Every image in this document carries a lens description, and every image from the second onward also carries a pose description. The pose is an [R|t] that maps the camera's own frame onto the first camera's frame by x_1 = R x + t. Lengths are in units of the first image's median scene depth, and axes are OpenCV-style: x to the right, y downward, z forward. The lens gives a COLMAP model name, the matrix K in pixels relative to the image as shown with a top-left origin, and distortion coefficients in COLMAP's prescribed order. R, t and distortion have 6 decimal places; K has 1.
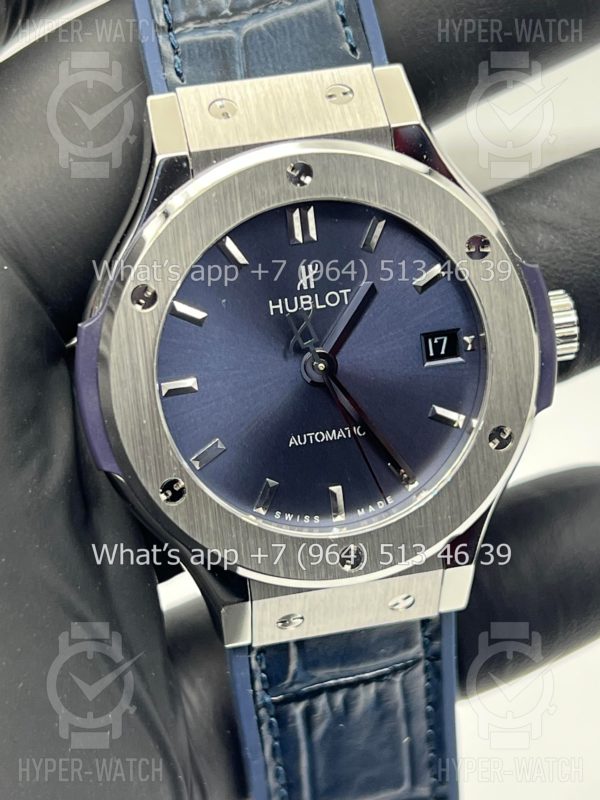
lens RADIAL K [[1916.0, 0, 295.5], [0, 1916.0, 397.2], [0, 0, 1]] dist [0.132054, 0.000000]
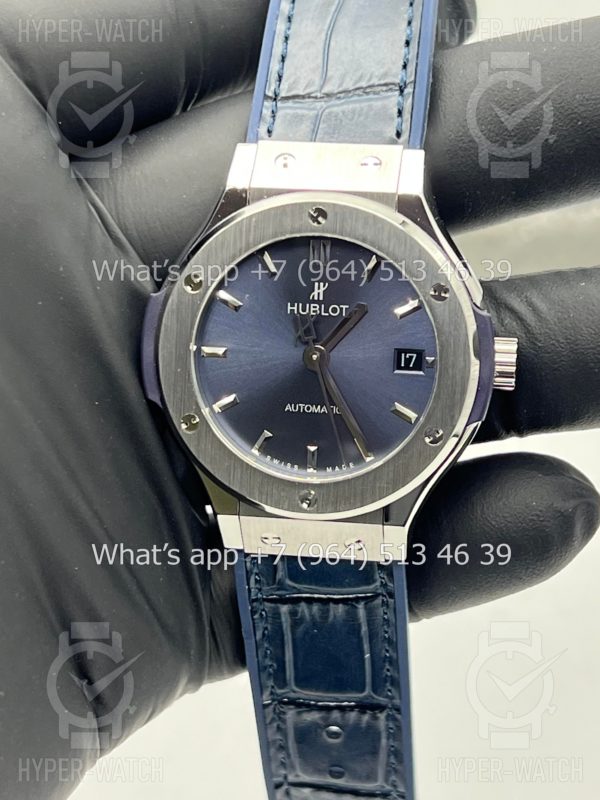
lens RADIAL K [[1916.0, 0, 313.2], [0, 1916.0, 379.4], [0, 0, 1]] dist [0.132054, 0.000000]
pose [[0.940873, 0.195745, -0.276482, 0.388229], [-0.199696, 0.979757, 0.014084, -0.019206], [0.273642, 0.041961, 0.960916, -0.308253]]
